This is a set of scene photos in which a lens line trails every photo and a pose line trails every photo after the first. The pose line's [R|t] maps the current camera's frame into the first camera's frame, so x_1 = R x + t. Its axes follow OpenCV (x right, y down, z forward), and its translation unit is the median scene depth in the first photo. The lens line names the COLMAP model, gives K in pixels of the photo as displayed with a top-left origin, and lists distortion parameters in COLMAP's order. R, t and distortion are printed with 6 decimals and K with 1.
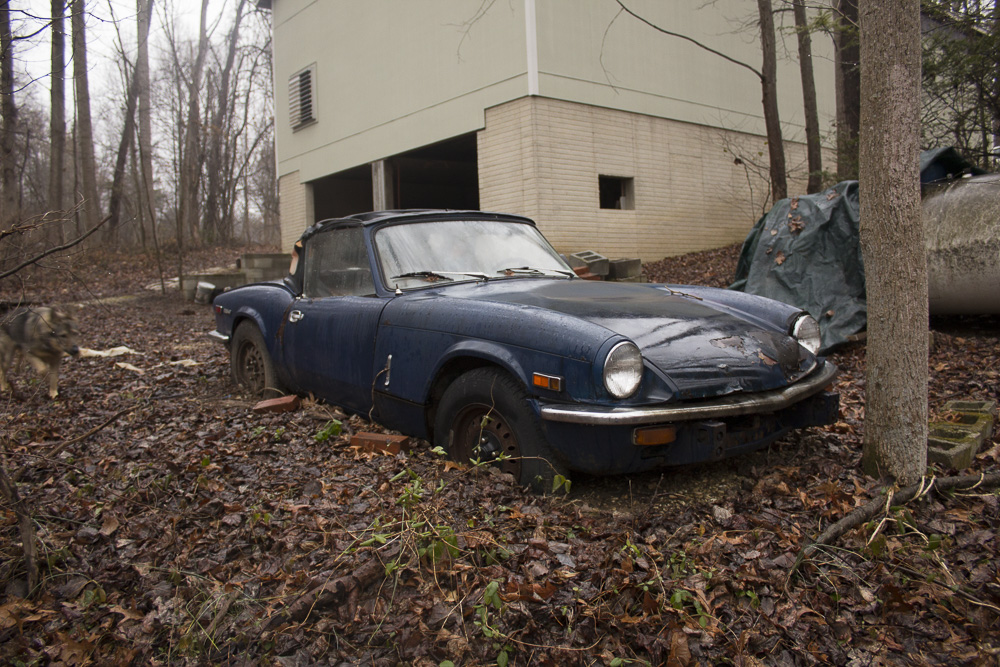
lens RADIAL K [[813.4, 0, 500.0], [0, 813.4, 333.5], [0, 0, 1]] dist [-0.134115, 0.006985]
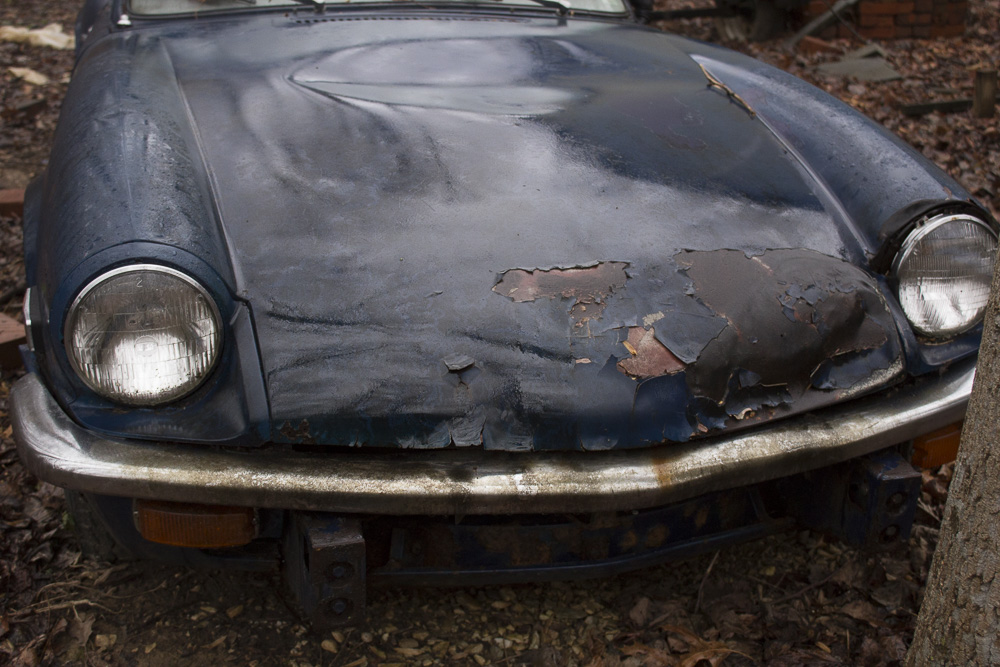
lens RADIAL K [[1194.0, 0, 500.0], [0, 1194.0, 333.5], [0, 0, 1]] dist [-0.033895, -0.032839]
pose [[0.921142, 0.189075, -0.340218, 0.112279], [-0.093858, 0.956193, 0.277282, -0.028386], [0.377742, -0.223484, 0.898536, 0.129627]]
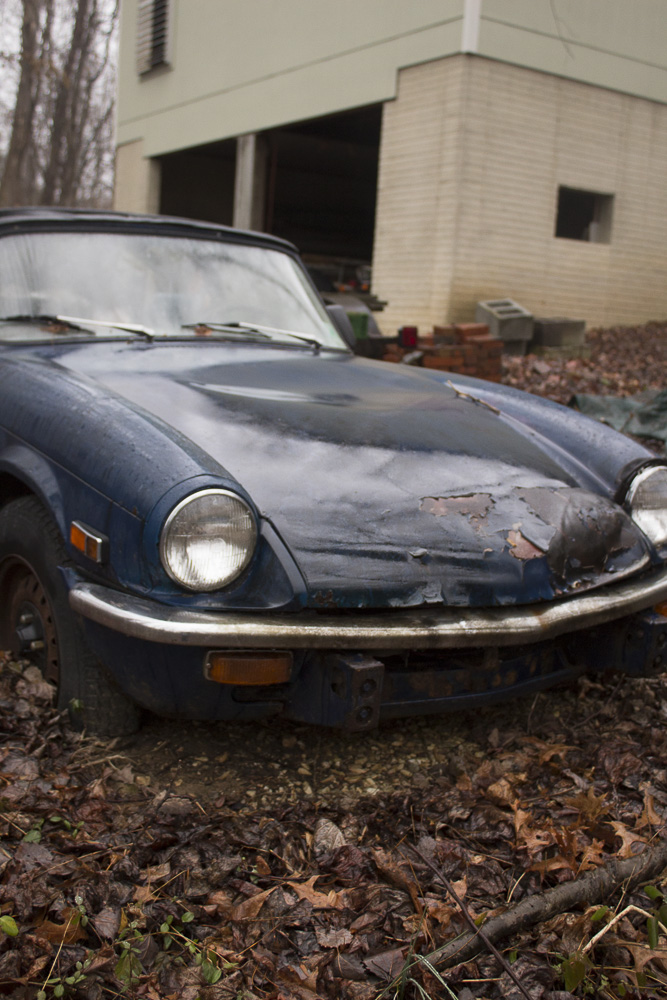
lens RADIAL K [[1135.4, 0, 333.5], [0, 1135.4, 500.0], [0, 0, 1]] dist [-0.083268, 0.014348]
pose [[0.988501, 0.118736, -0.093631, 0.069026], [-0.109536, 0.989145, 0.097944, -0.014900], [0.104244, -0.086562, 0.990778, 0.059076]]
